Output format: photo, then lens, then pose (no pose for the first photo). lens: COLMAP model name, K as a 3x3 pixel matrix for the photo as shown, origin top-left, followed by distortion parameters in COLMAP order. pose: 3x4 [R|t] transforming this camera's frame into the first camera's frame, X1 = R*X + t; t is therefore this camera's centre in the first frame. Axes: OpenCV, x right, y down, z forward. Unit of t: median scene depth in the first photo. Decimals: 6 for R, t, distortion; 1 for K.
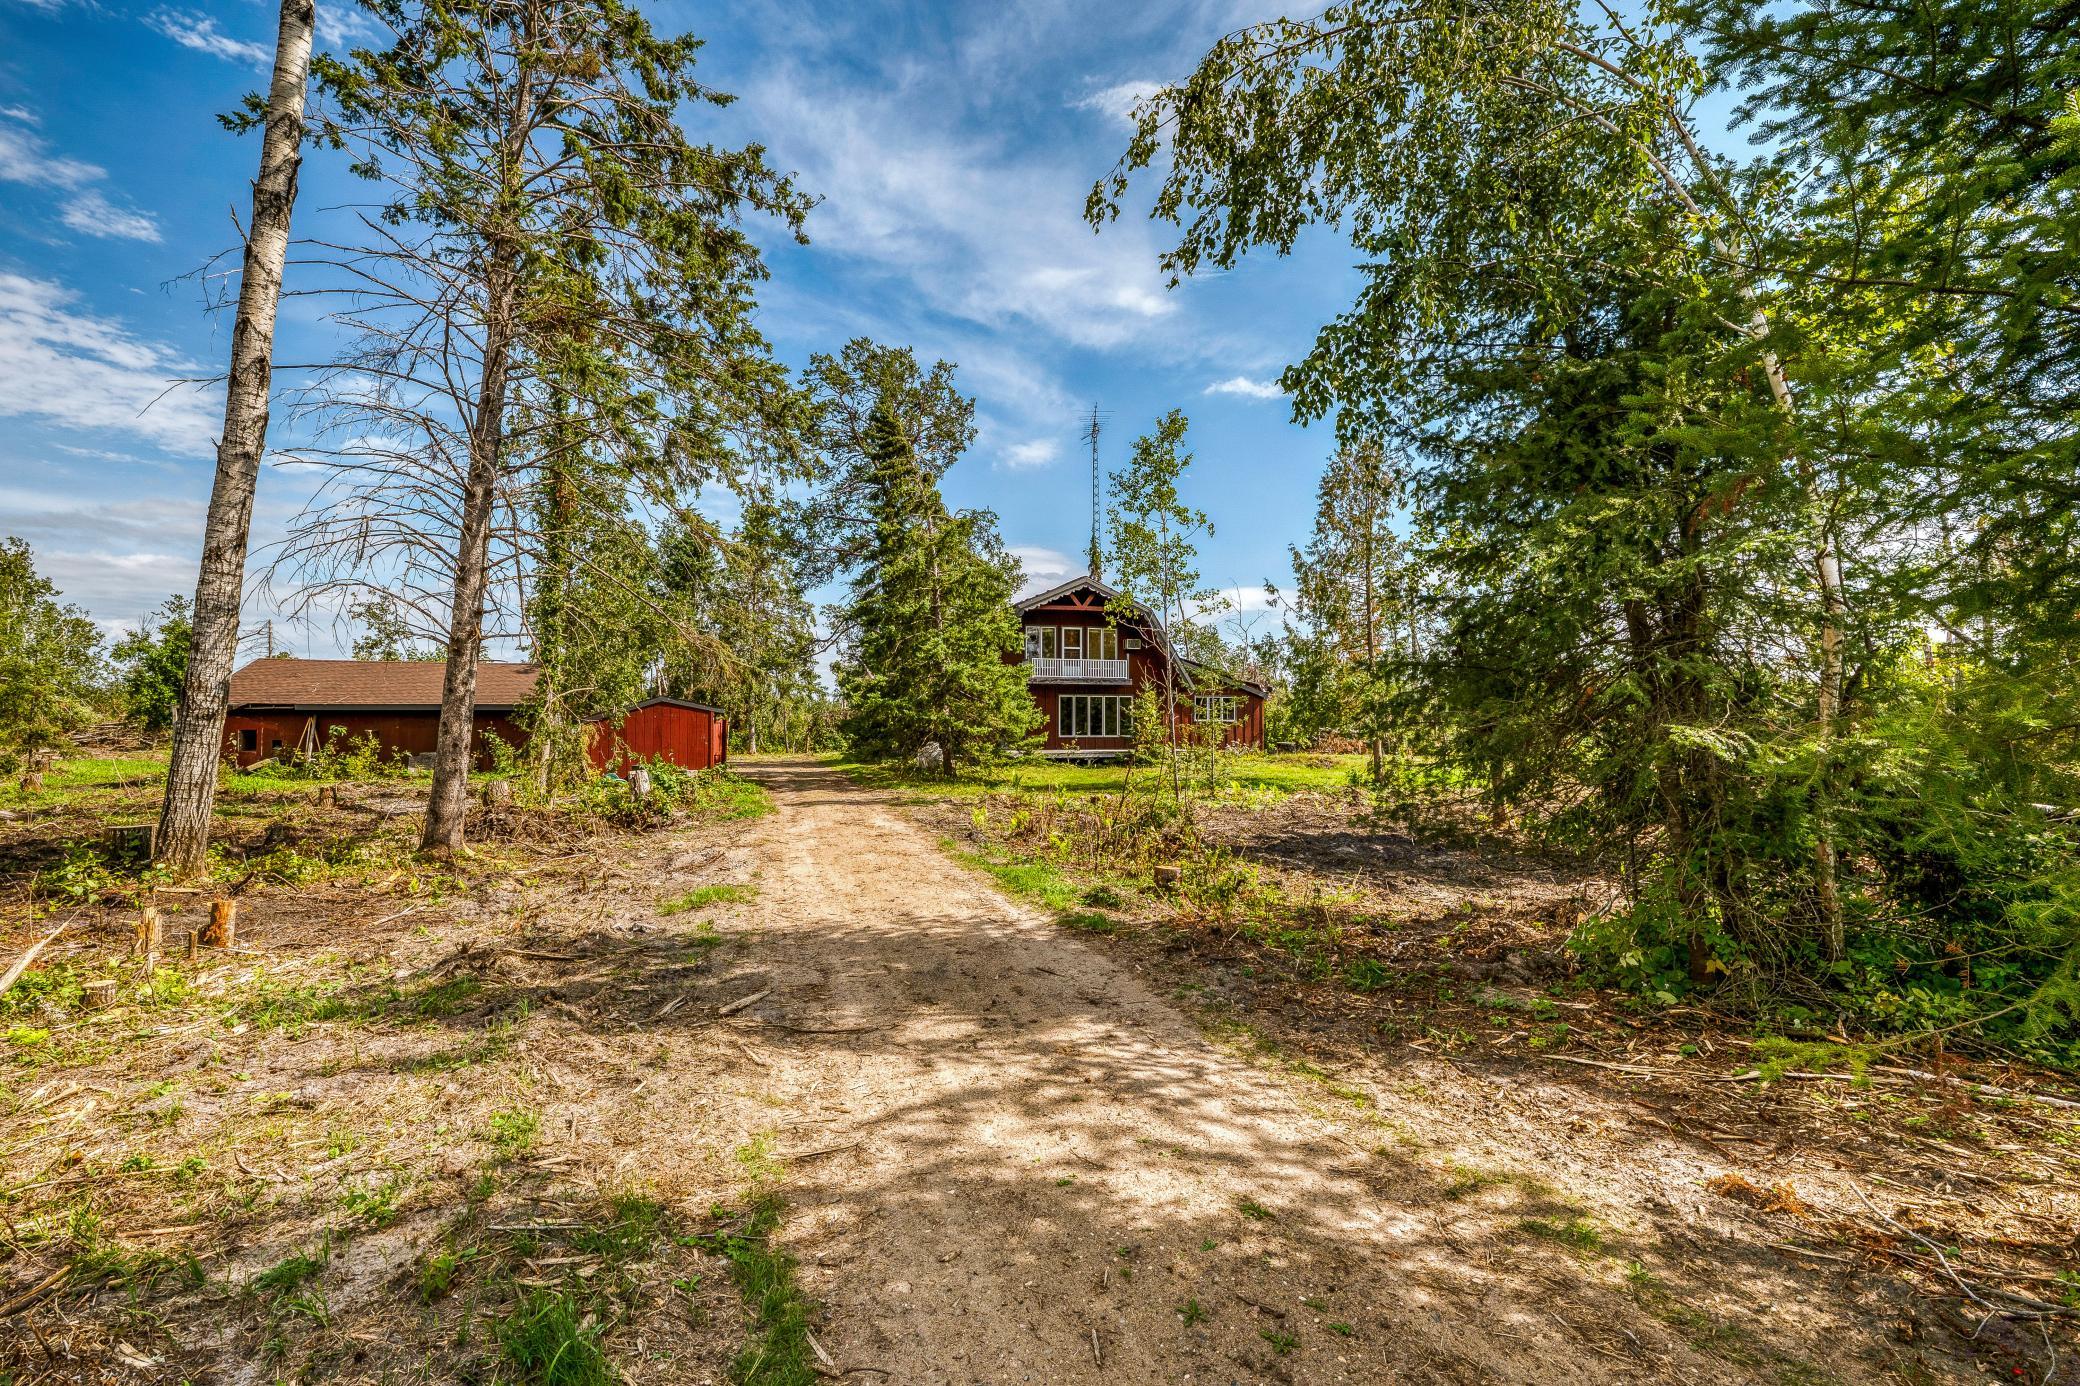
lens RADIAL K [[876.7, 0, 1042.4], [0, 876.7, 694.6], [0, 0, 1]] dist [0.000575, -0.000131]
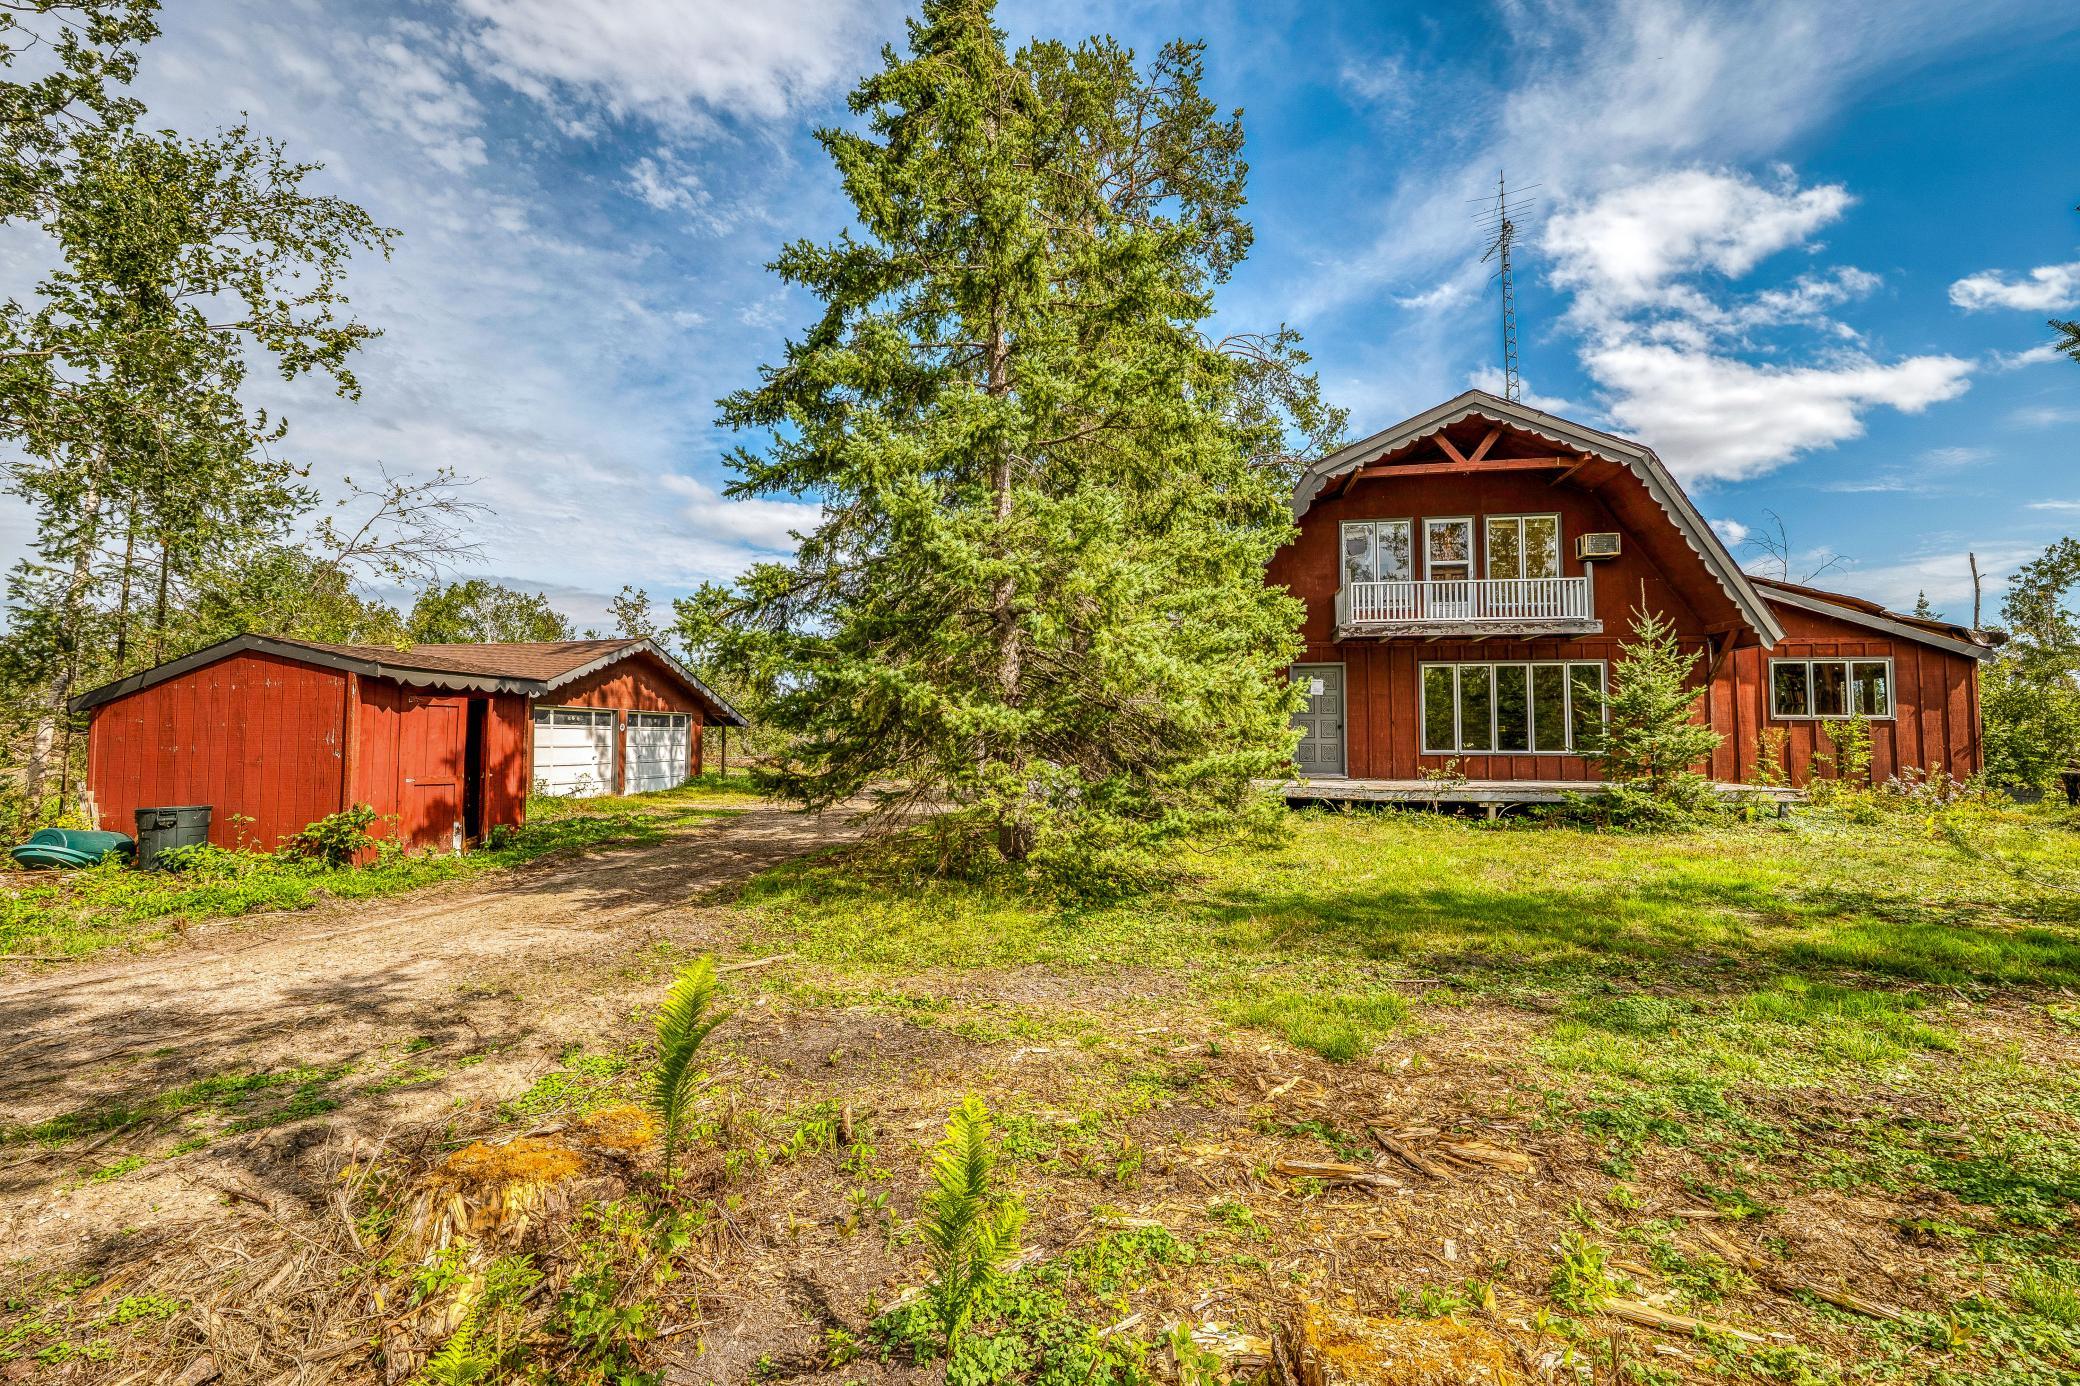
lens RADIAL K [[876.7, 0, 1052.5], [0, 876.7, 687.8], [0, 0, 1]] dist [0.000575, -0.000131]
pose [[0.903018, -0.025780, -0.428828, 0.048344], [0.011968, 0.999320, -0.034874, 0.031536], [0.429435, 0.026360, 0.902713, 0.567996]]
